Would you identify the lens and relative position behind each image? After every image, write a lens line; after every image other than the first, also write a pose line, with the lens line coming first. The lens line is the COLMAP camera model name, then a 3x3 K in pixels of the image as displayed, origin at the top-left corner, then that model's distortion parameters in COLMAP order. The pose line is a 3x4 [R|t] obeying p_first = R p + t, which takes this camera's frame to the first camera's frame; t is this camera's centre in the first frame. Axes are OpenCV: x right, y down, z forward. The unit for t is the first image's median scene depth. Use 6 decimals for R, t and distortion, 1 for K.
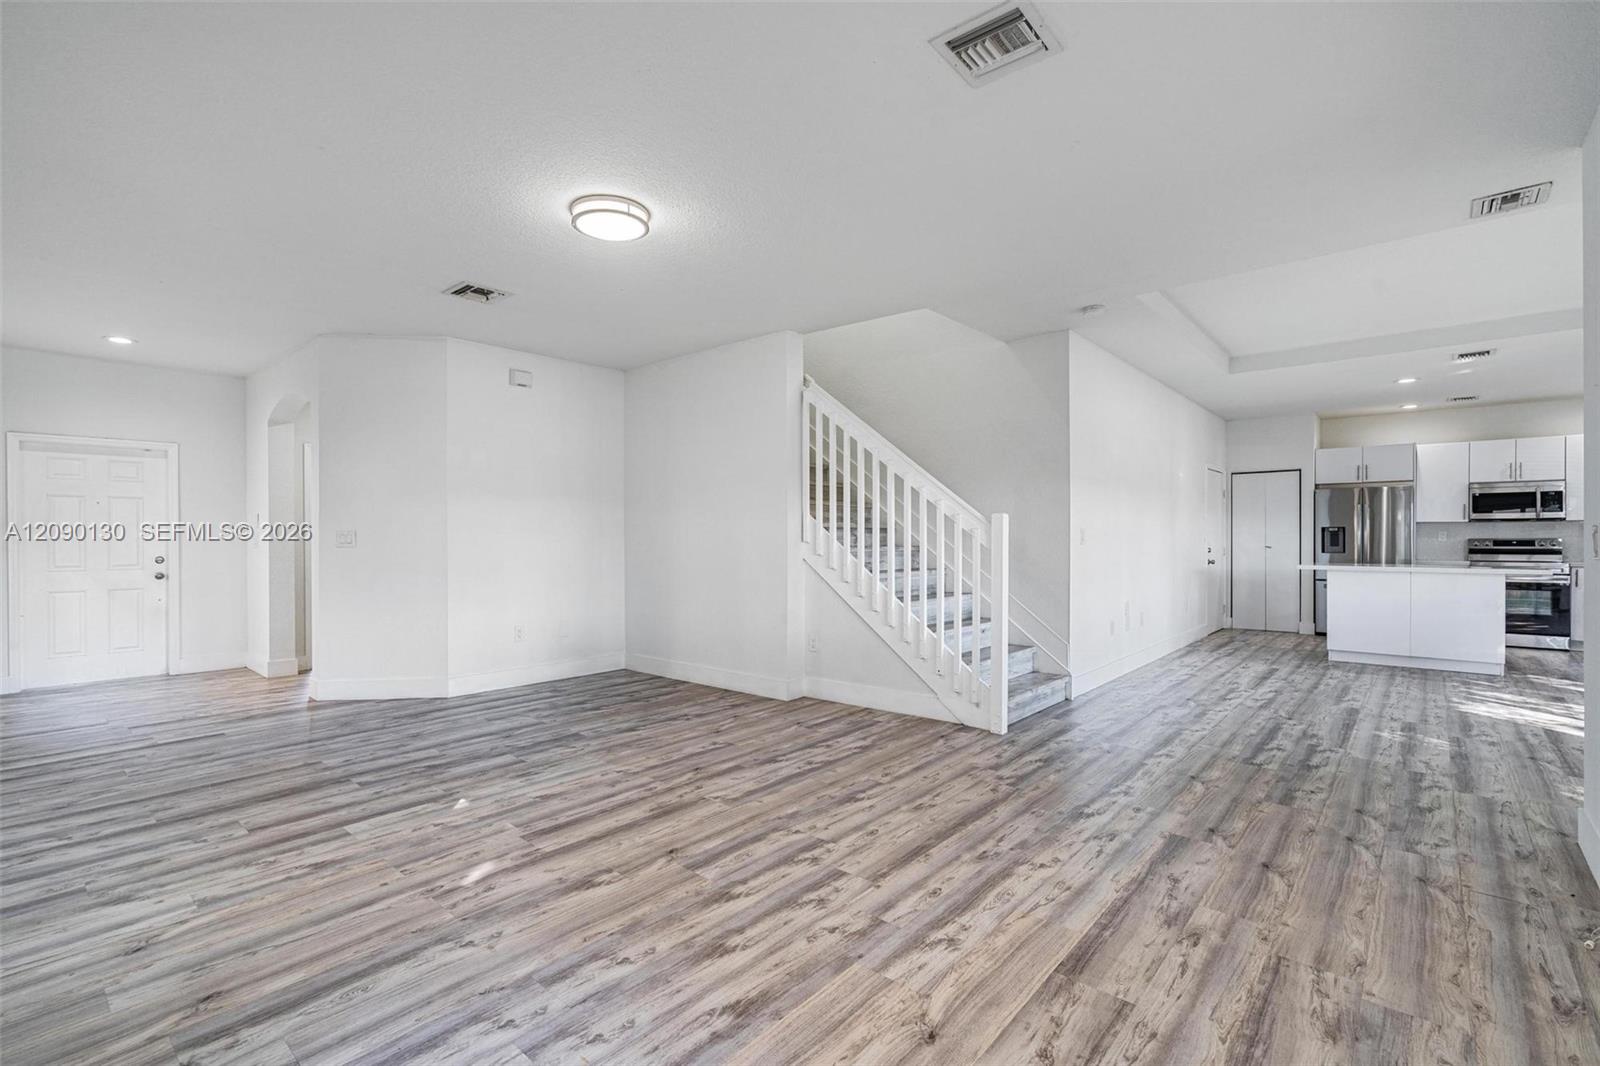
lens RADIAL K [[736.2, 0, 805.7], [0, 736.2, 543.1], [0, 0, 1]] dist [-0.002035, -0.000283]
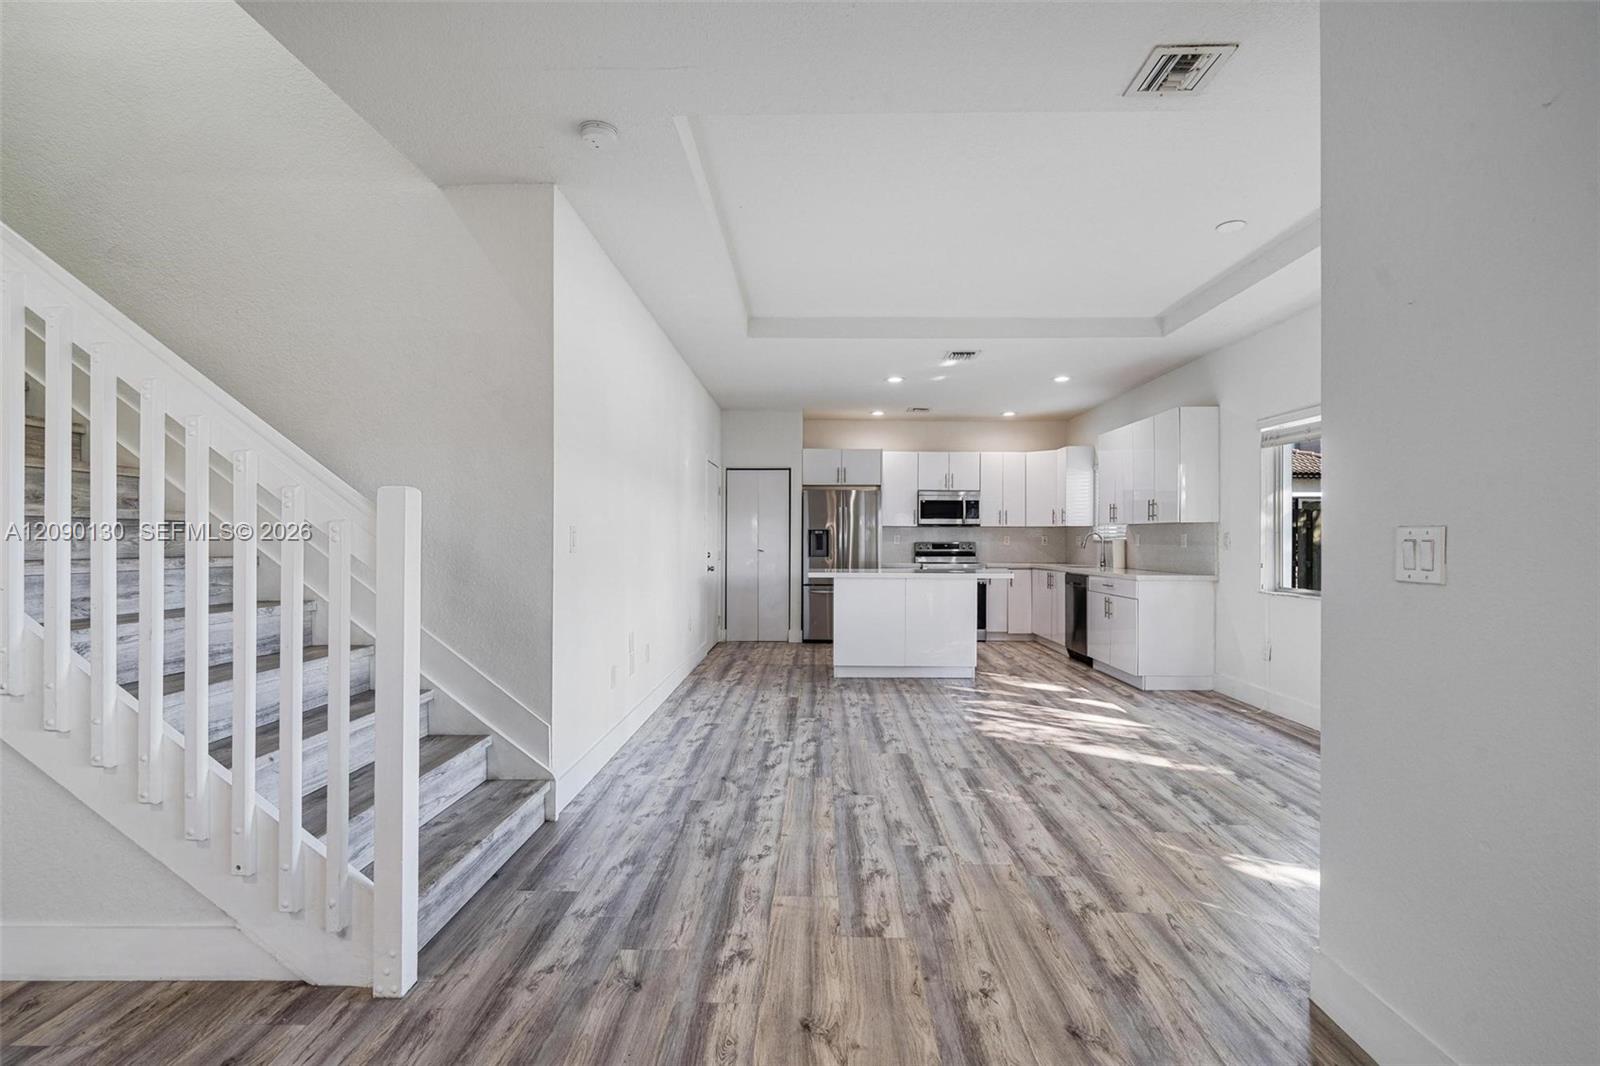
lens RADIAL K [[736.2, 0, 805.0], [0, 736.2, 541.6], [0, 0, 1]] dist [-0.002035, -0.000283]
pose [[0.772974, 0.002653, 0.634433, 0.123573], [-0.000897, 0.999995, -0.003090, -0.004634], [-0.634438, 0.001819, 0.772972, 0.363229]]
